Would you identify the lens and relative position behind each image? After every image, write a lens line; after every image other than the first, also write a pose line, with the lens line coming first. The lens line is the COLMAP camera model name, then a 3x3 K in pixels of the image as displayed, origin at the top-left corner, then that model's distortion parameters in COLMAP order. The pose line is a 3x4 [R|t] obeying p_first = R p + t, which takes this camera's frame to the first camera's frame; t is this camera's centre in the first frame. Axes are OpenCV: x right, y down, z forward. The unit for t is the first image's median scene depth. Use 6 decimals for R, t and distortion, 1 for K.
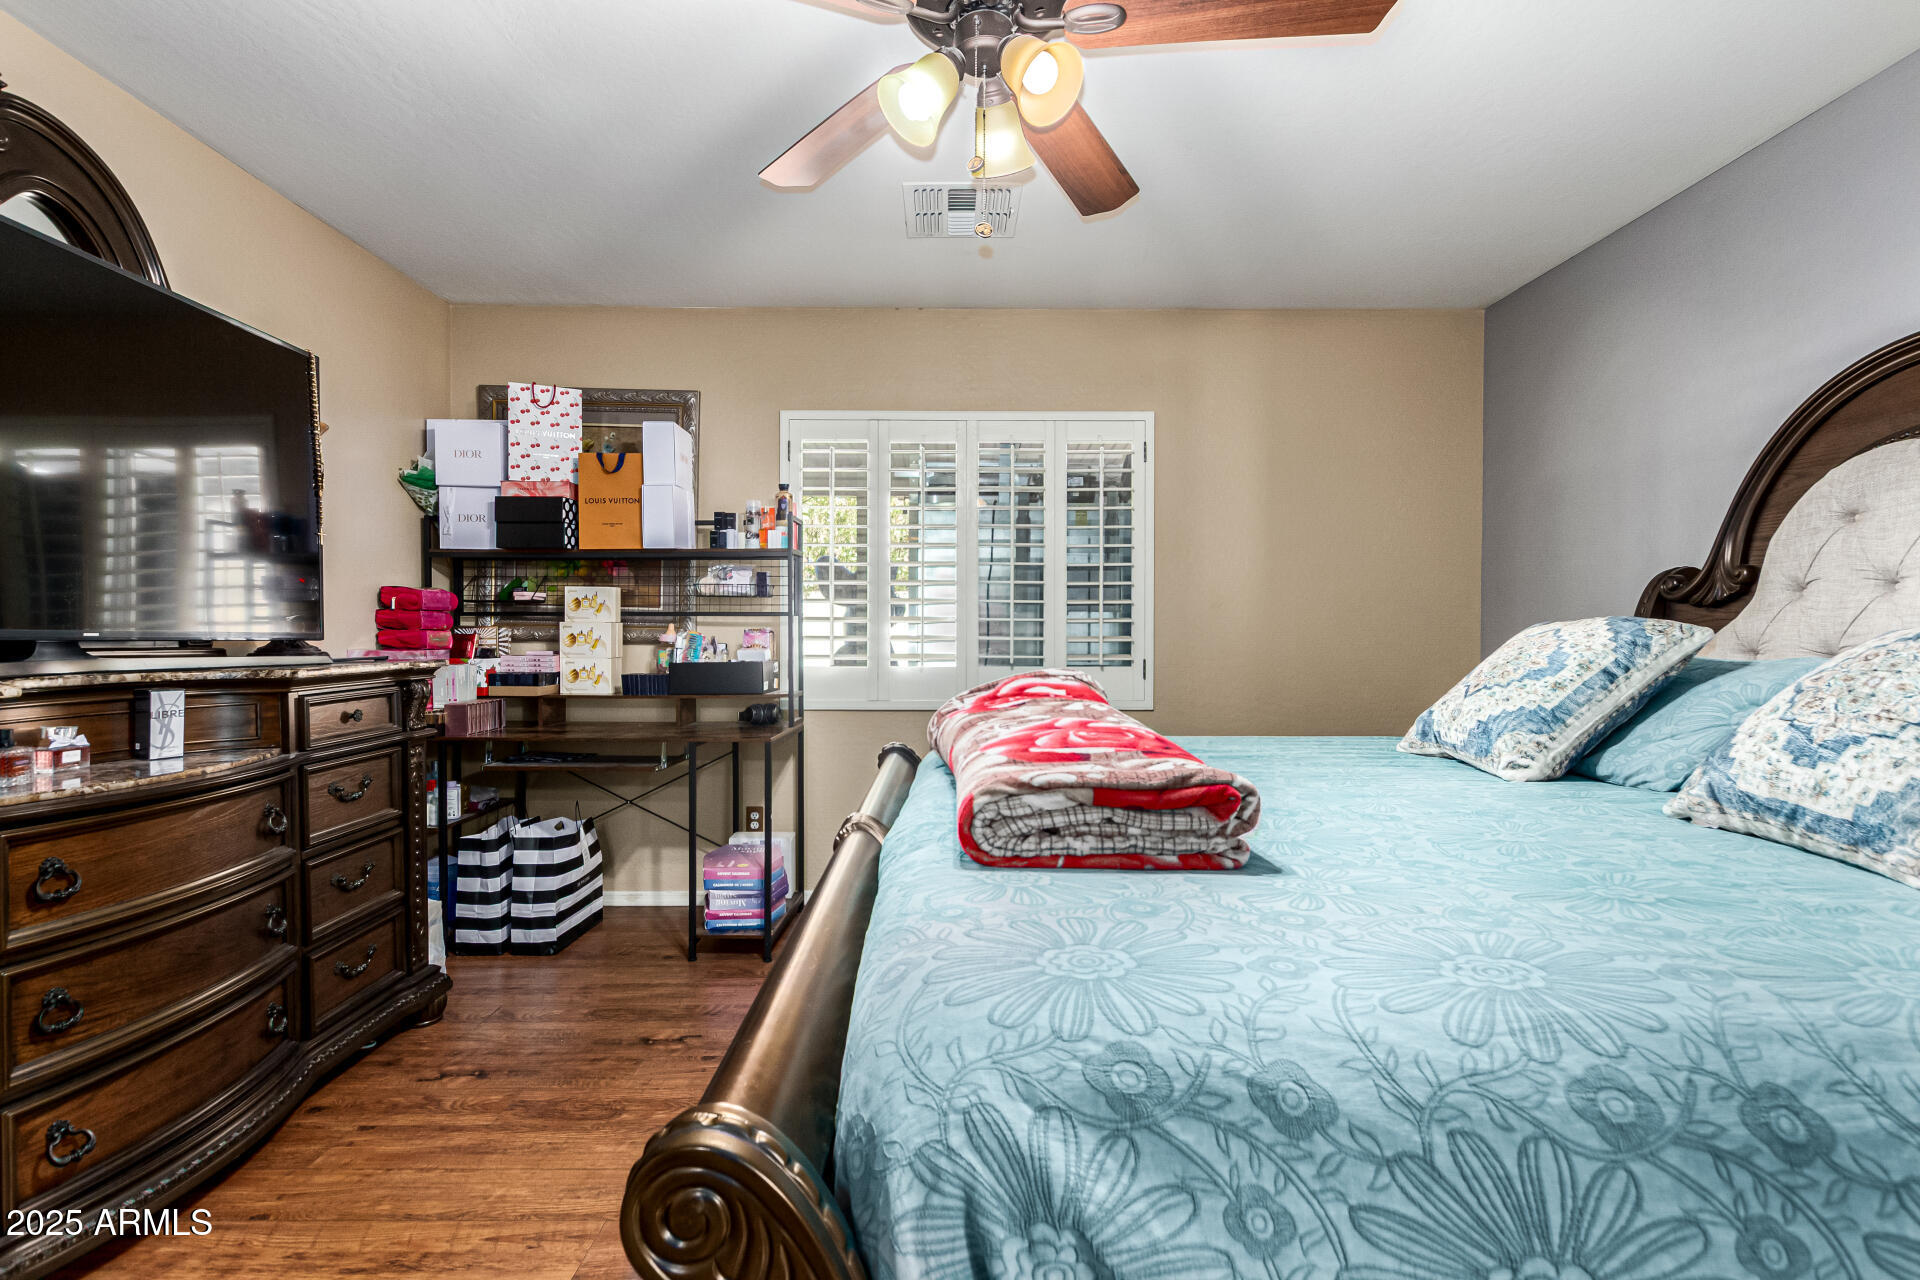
lens RADIAL K [[892.4, 0, 954.5], [0, 892.4, 650.1], [0, 0, 1]] dist [0.003762, -0.000410]
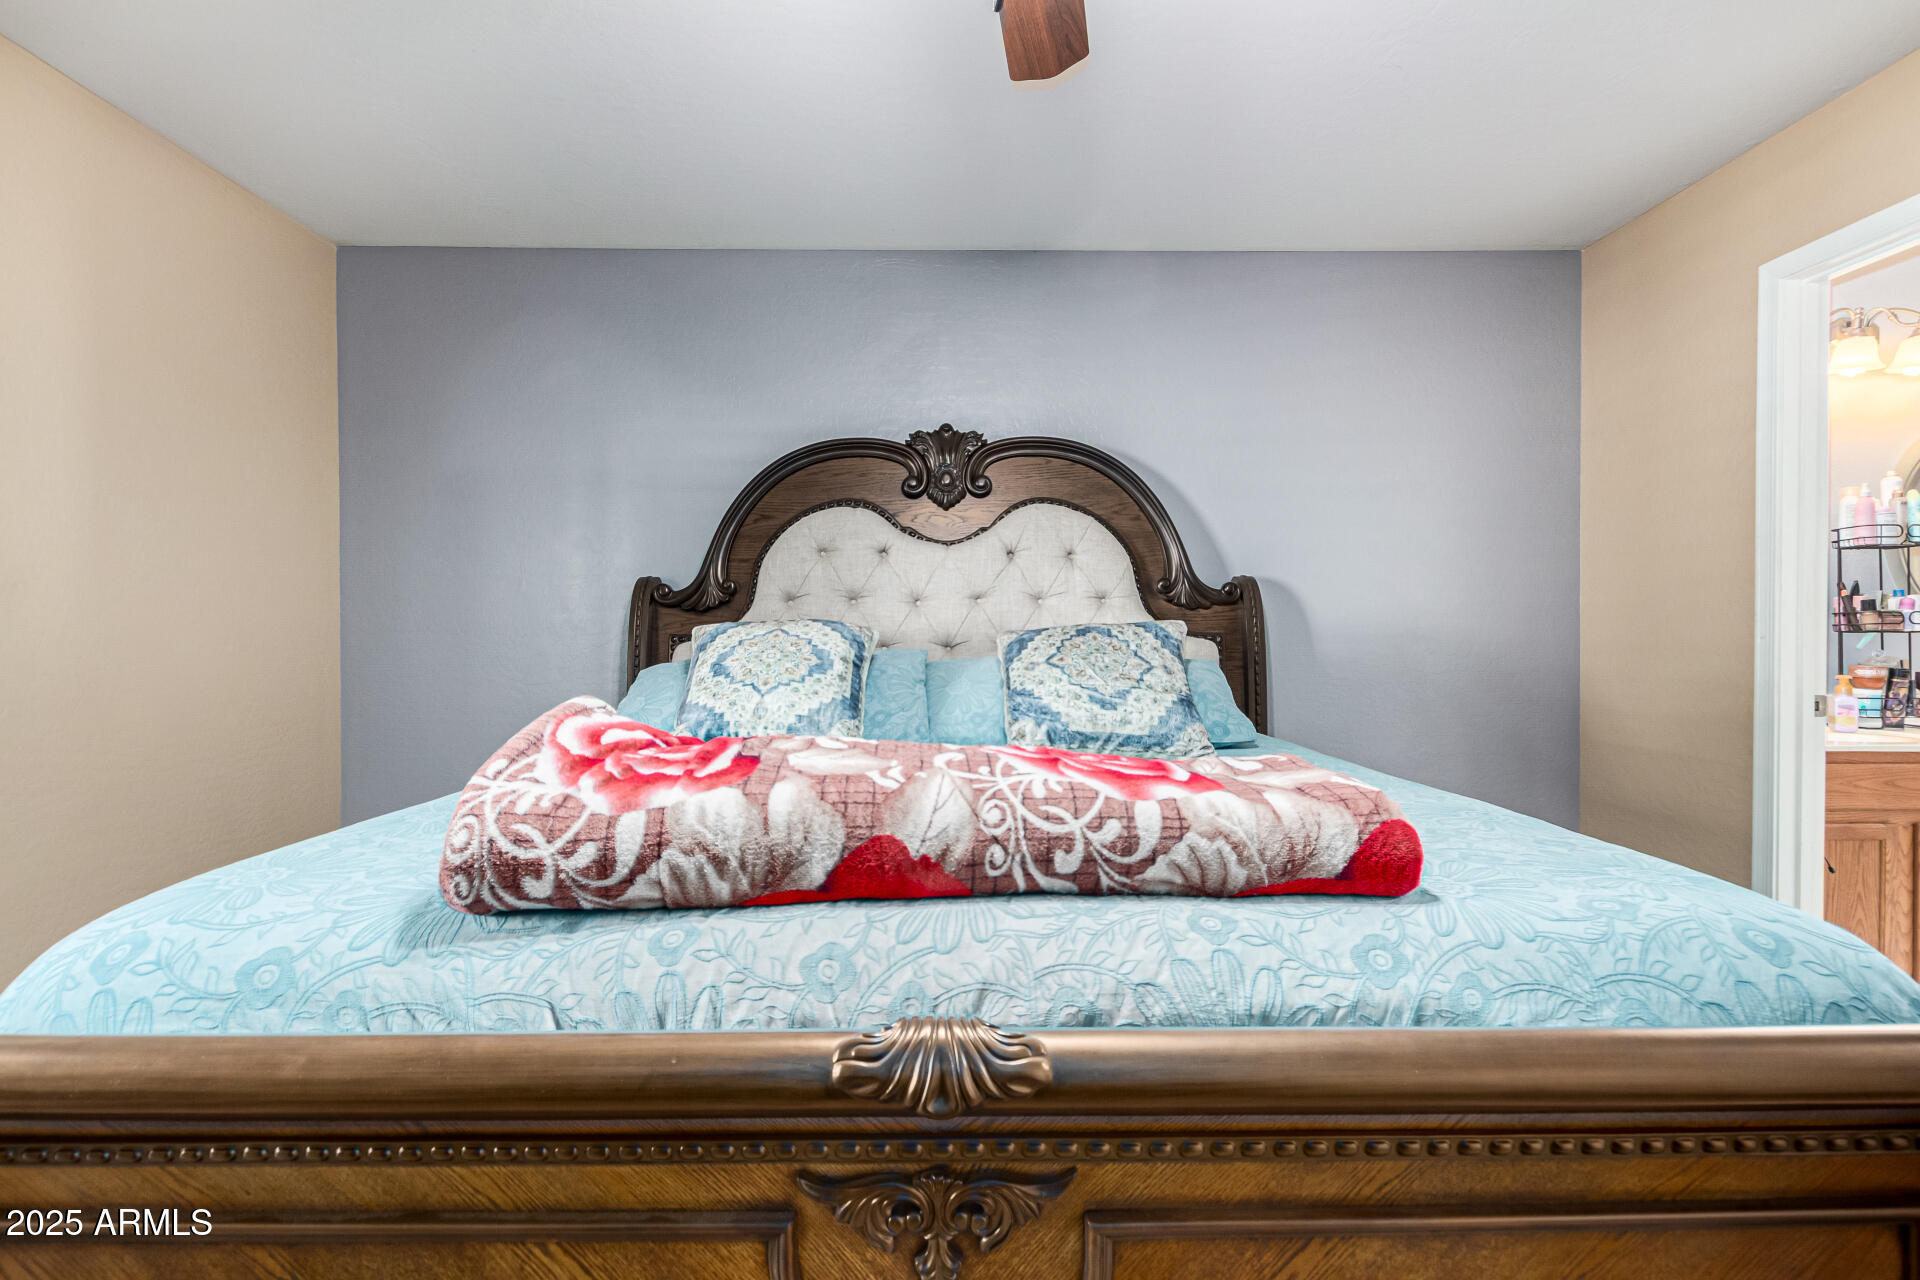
lens RADIAL K [[901.8, 0, 955.9], [0, 901.8, 635.3], [0, 0, 1]] dist [0.014471, -0.001760]
pose [[-0.003376, -0.005899, 0.999977, -0.503404], [0.021876, 0.999743, 0.005971, -0.019279], [-0.999755, 0.021895, -0.003246, 0.837000]]
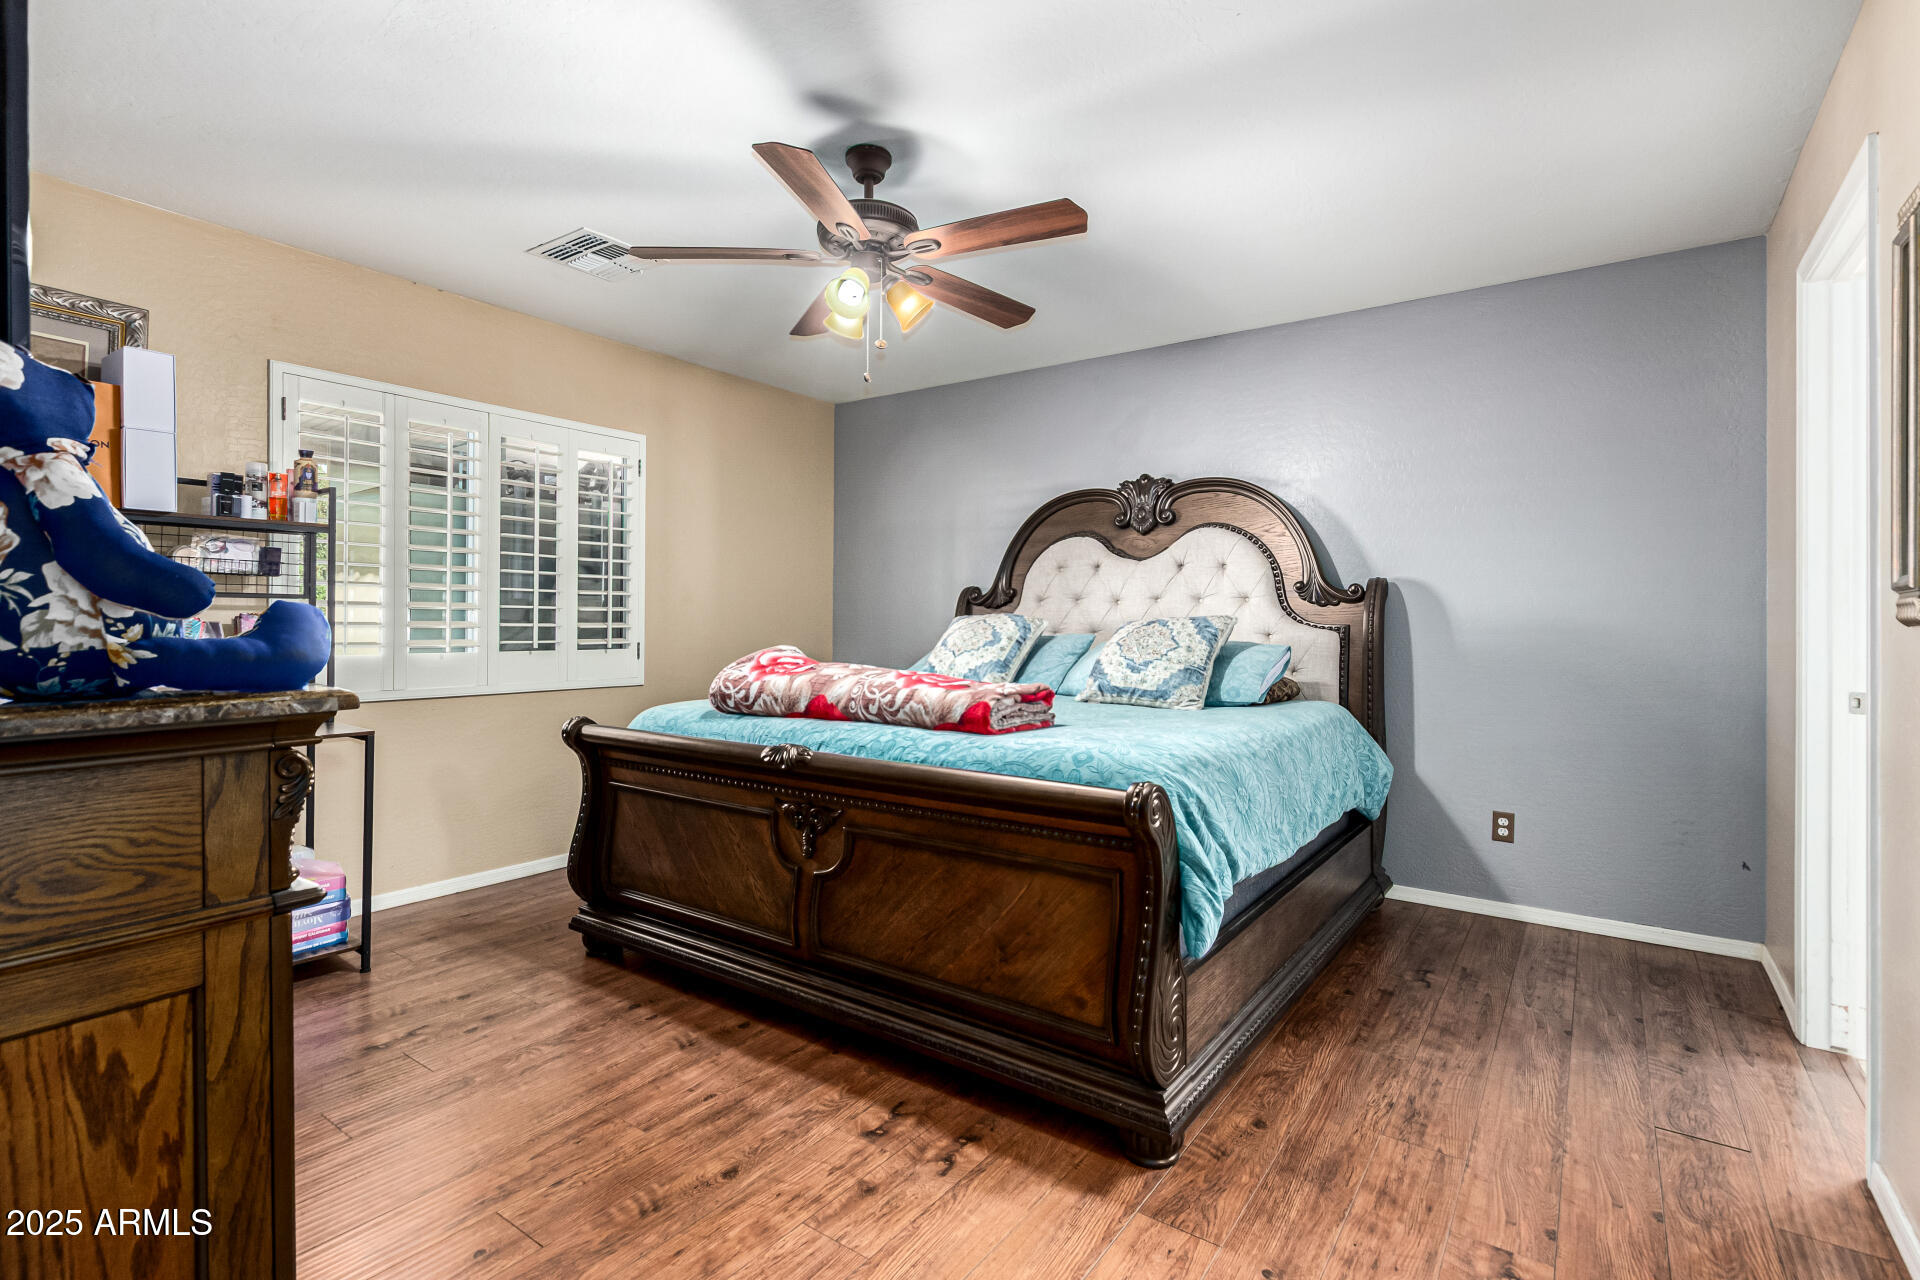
lens RADIAL K [[901.8, 0, 955.9], [0, 901.8, 635.3], [0, 0, 1]] dist [0.014471, -0.001760]
pose [[0.587749, -0.009107, 0.808992, -0.987087], [0.010125, 0.999941, 0.003901, 0.001026], [-0.808980, 0.005898, 0.587807, -0.091939]]
